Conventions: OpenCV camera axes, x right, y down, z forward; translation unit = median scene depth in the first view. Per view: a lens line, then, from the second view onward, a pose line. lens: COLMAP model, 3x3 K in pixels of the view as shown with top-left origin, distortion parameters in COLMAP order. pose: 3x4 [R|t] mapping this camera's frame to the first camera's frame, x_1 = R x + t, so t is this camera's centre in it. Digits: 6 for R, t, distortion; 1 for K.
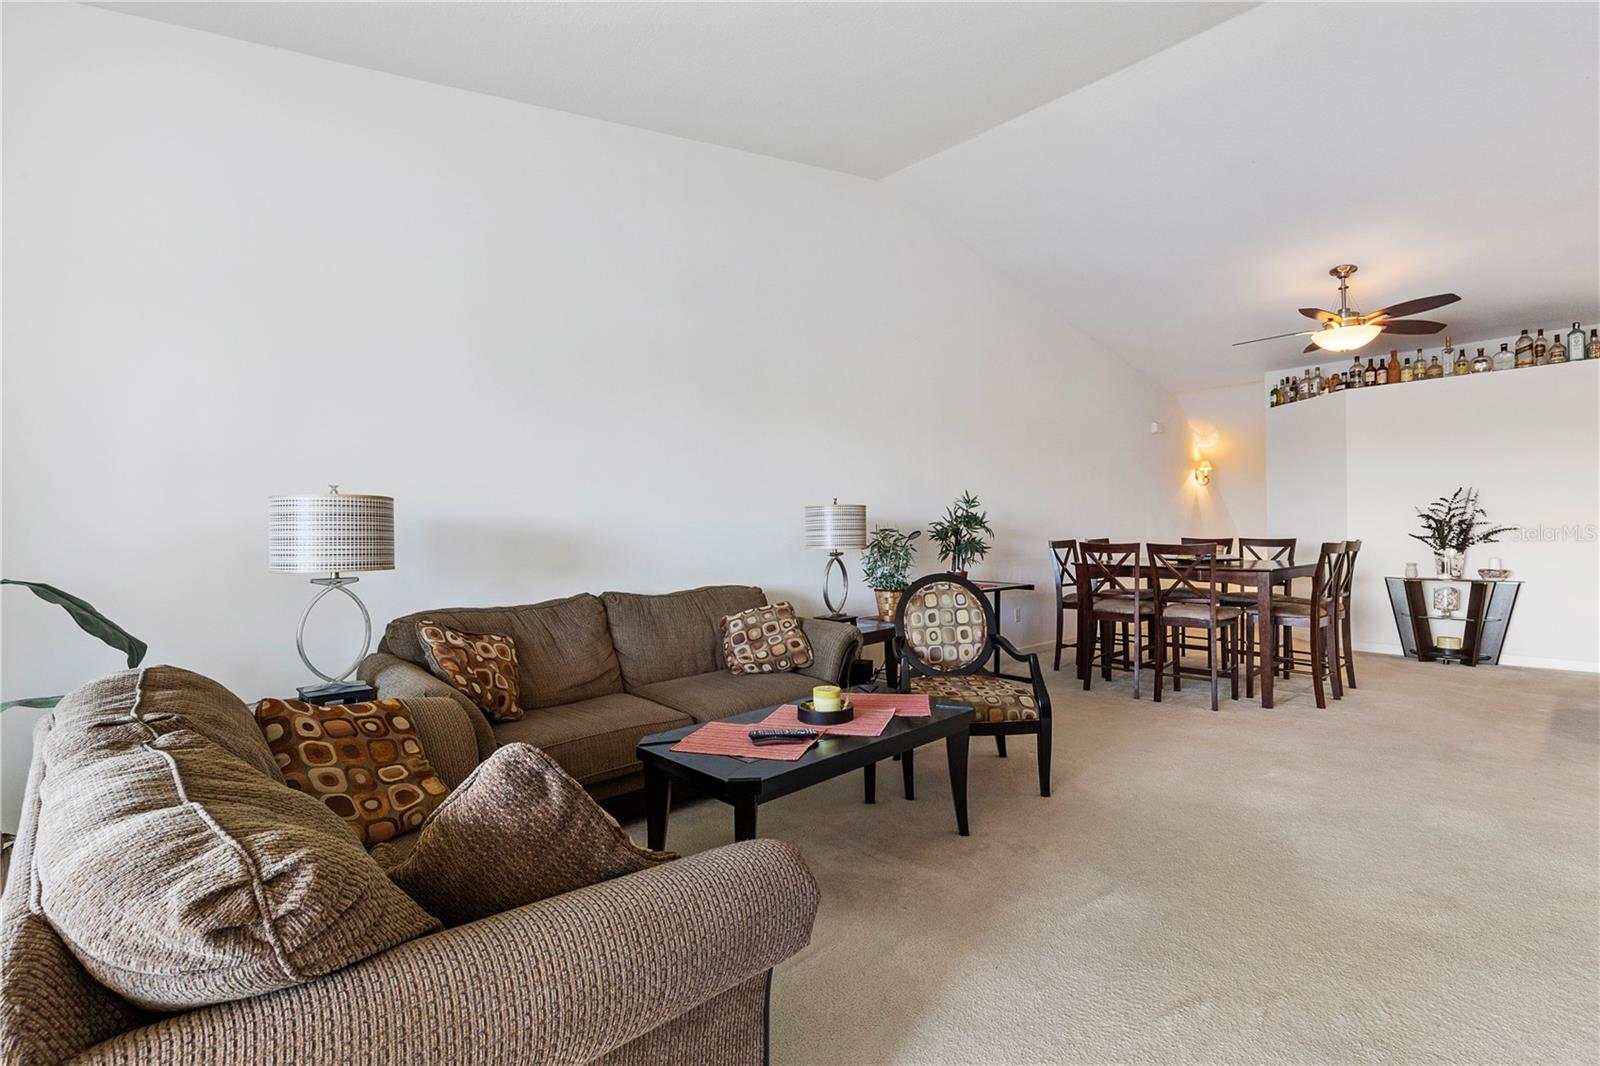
lens RADIAL K [[733.6, 0, 819.0], [0, 733.6, 530.1], [0, 0, 1]] dist [0.009477, -0.002433]
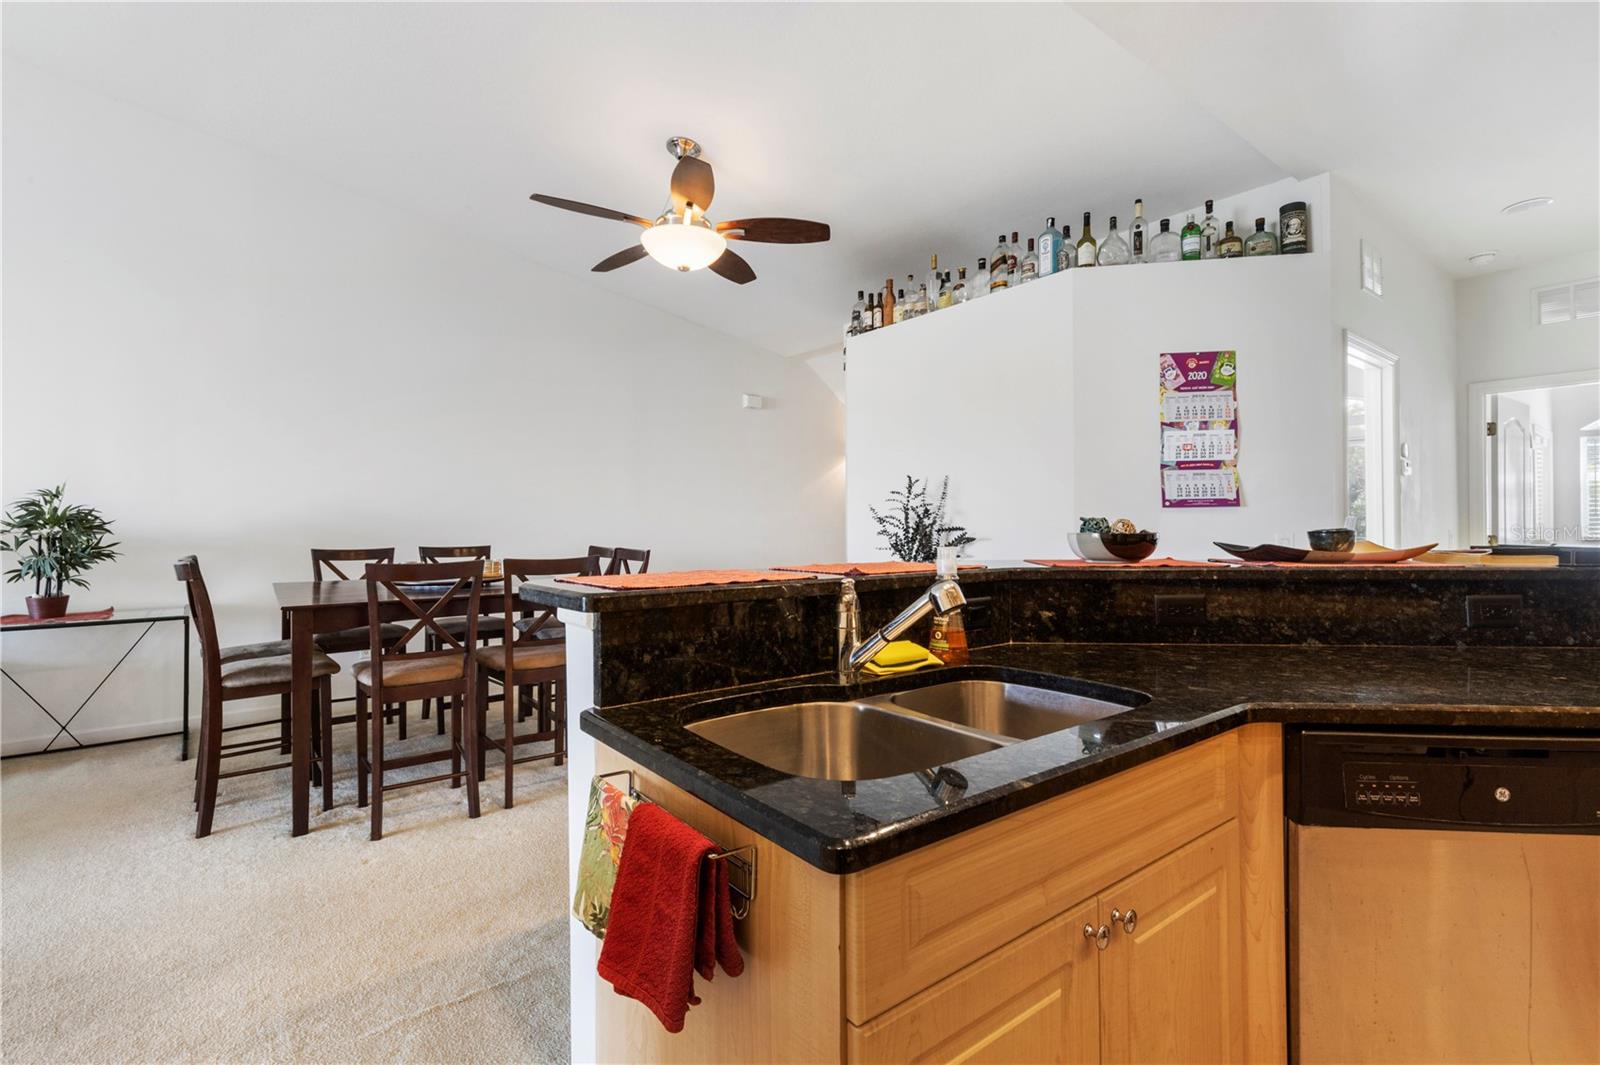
lens RADIAL K [[733.6, 0, 803.7], [0, 733.6, 525.7], [0, 0, 1]] dist [0.009477, -0.002433]
pose [[0.996223, 0.005761, -0.086645, 0.811780], [-0.005838, 0.999983, -0.000637, -0.010891], [0.086640, 0.001140, 0.996239, 0.323924]]
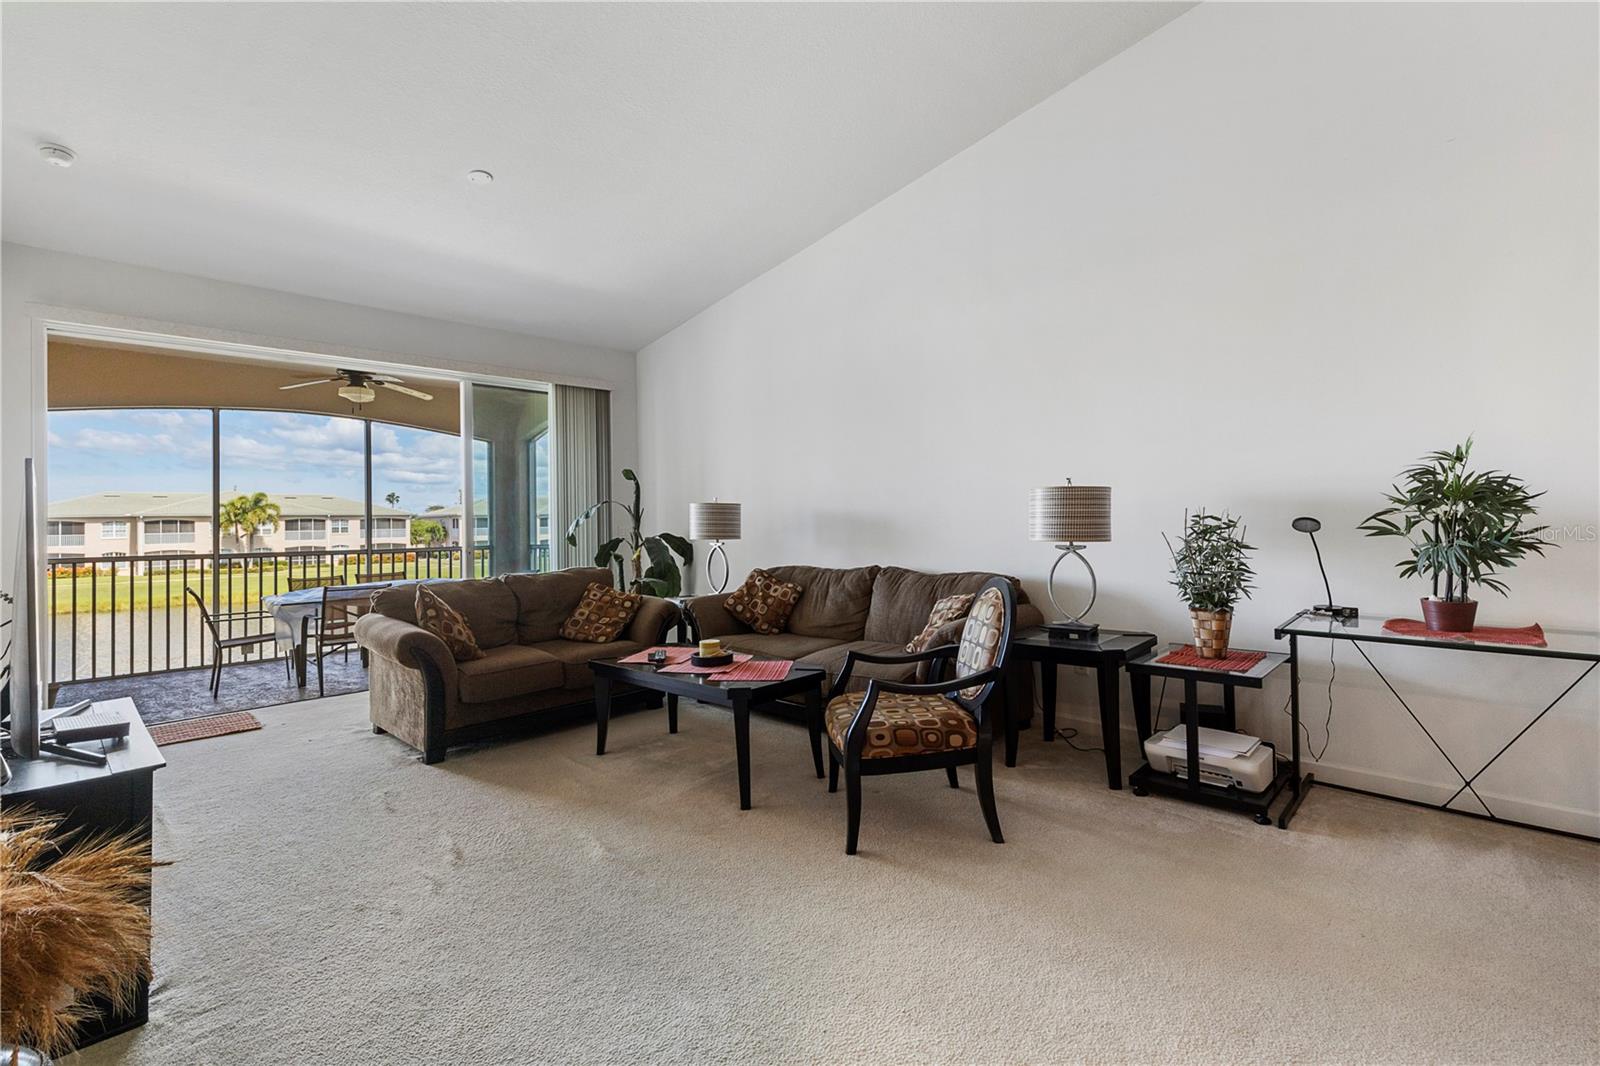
lens RADIAL K [[748.2, 0, 780.3], [0, 748.2, 514.7], [0, 0, 1]] dist [0.009175, -0.002020]
pose [[0.018619, 0.003048, -0.999822, 0.584509], [0.013996, 0.999897, 0.003309, -0.007093], [0.999729, -0.014055, 0.018574, 0.468573]]
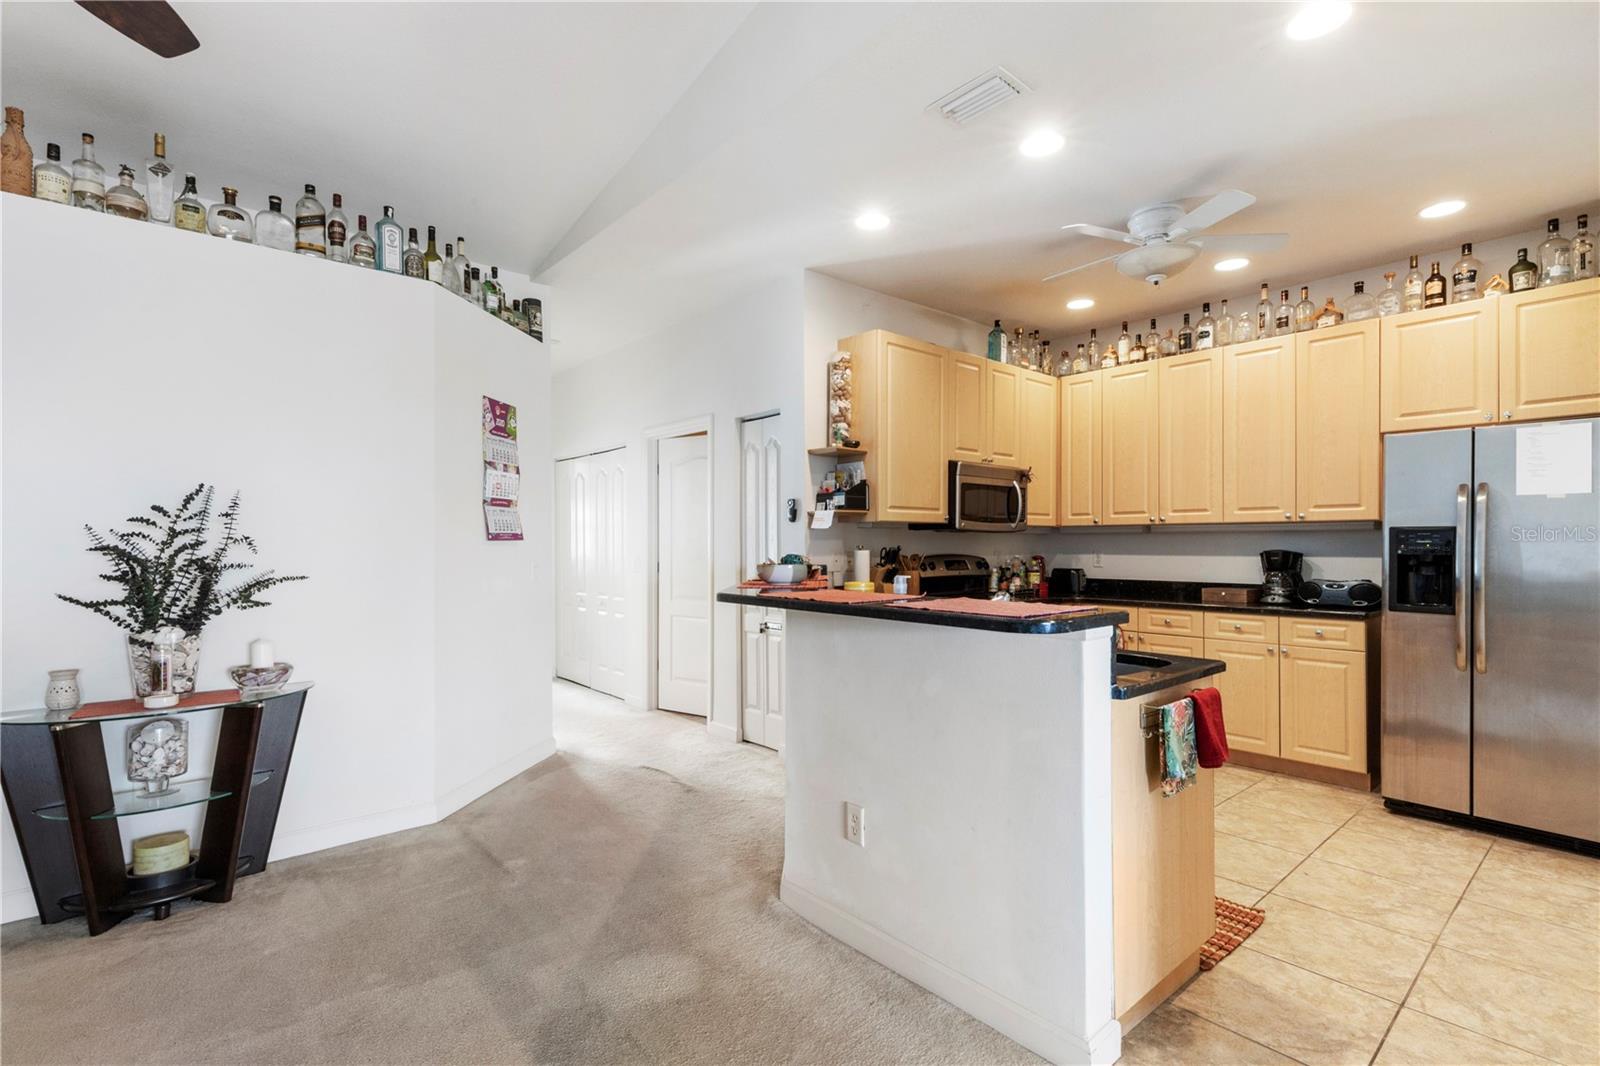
lens RADIAL K [[748.2, 0, 798.7], [0, 748.2, 539.3], [0, 0, 1]] dist [0.009175, -0.002020]
pose [[0.040320, 0.014068, 0.999088, 0.441361], [0.003071, 0.999894, -0.014203, -0.017953], [-0.999182, 0.003641, 0.040272, 0.624298]]
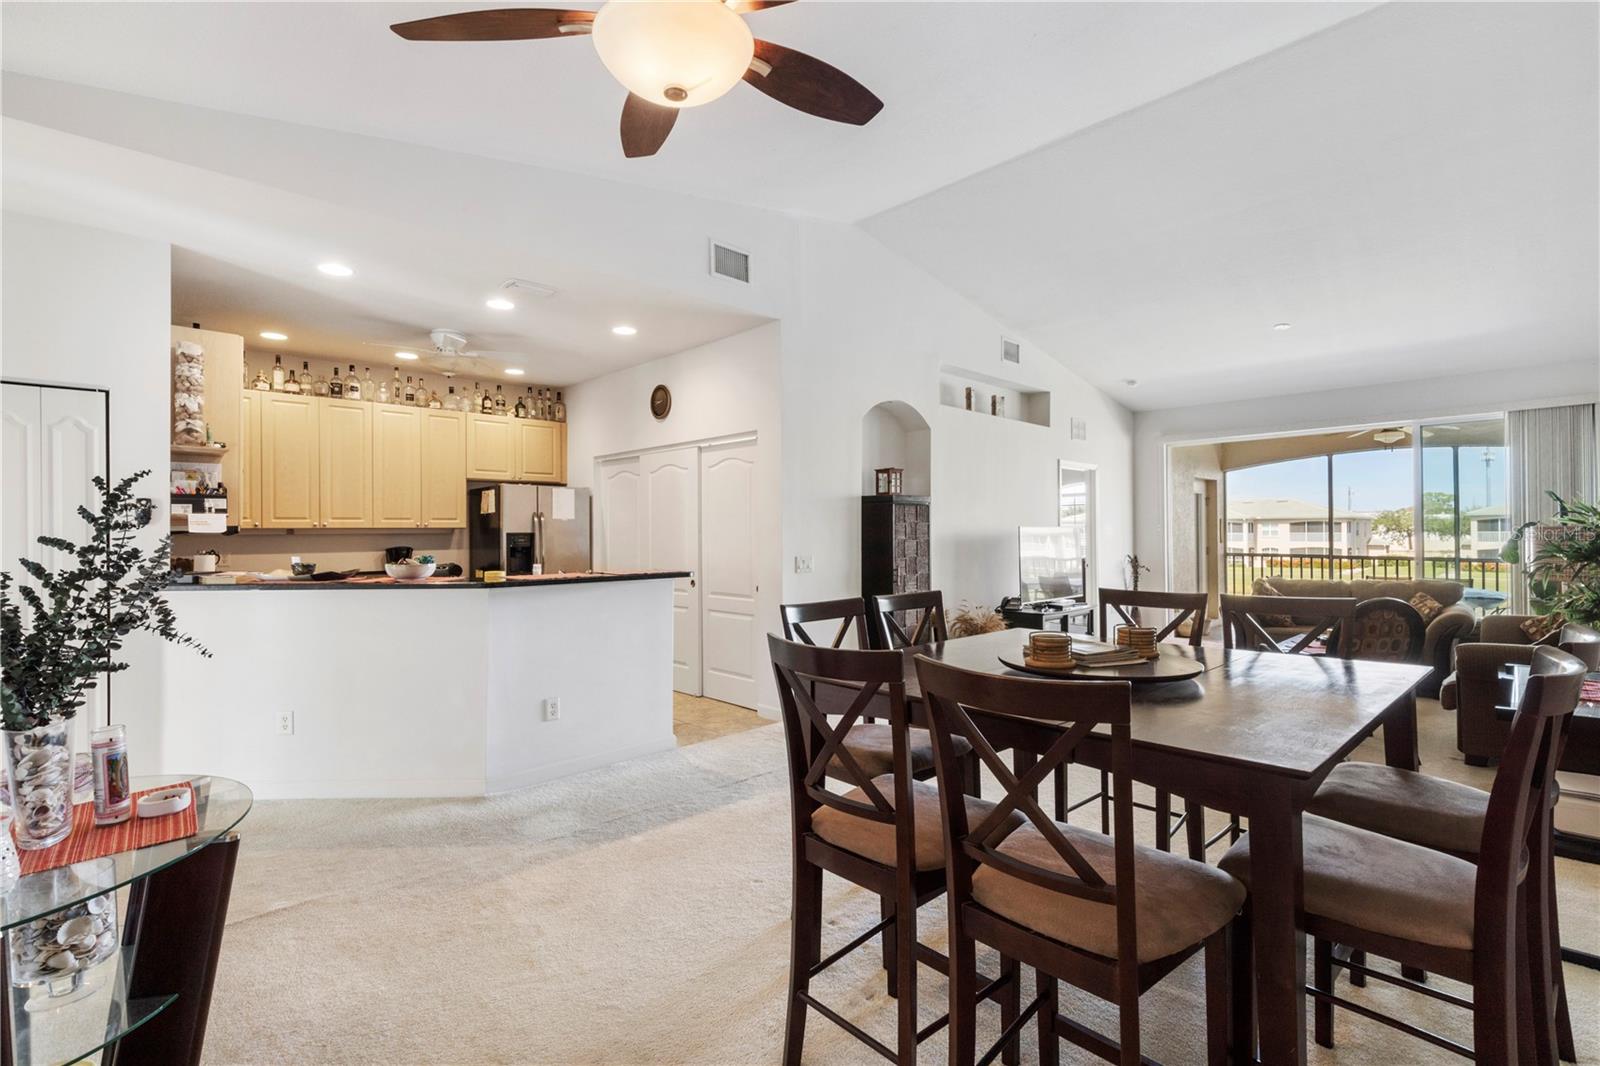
lens RADIAL K [[748.2, 0, 805.7], [0, 748.2, 533.2], [0, 0, 1]] dist [0.009175, -0.002020]
pose [[-0.999639, 0.016488, -0.021236, 0.613553], [0.016383, 0.999853, 0.005118, -0.031243], [0.021317, 0.004768, -0.999761, 1.261338]]
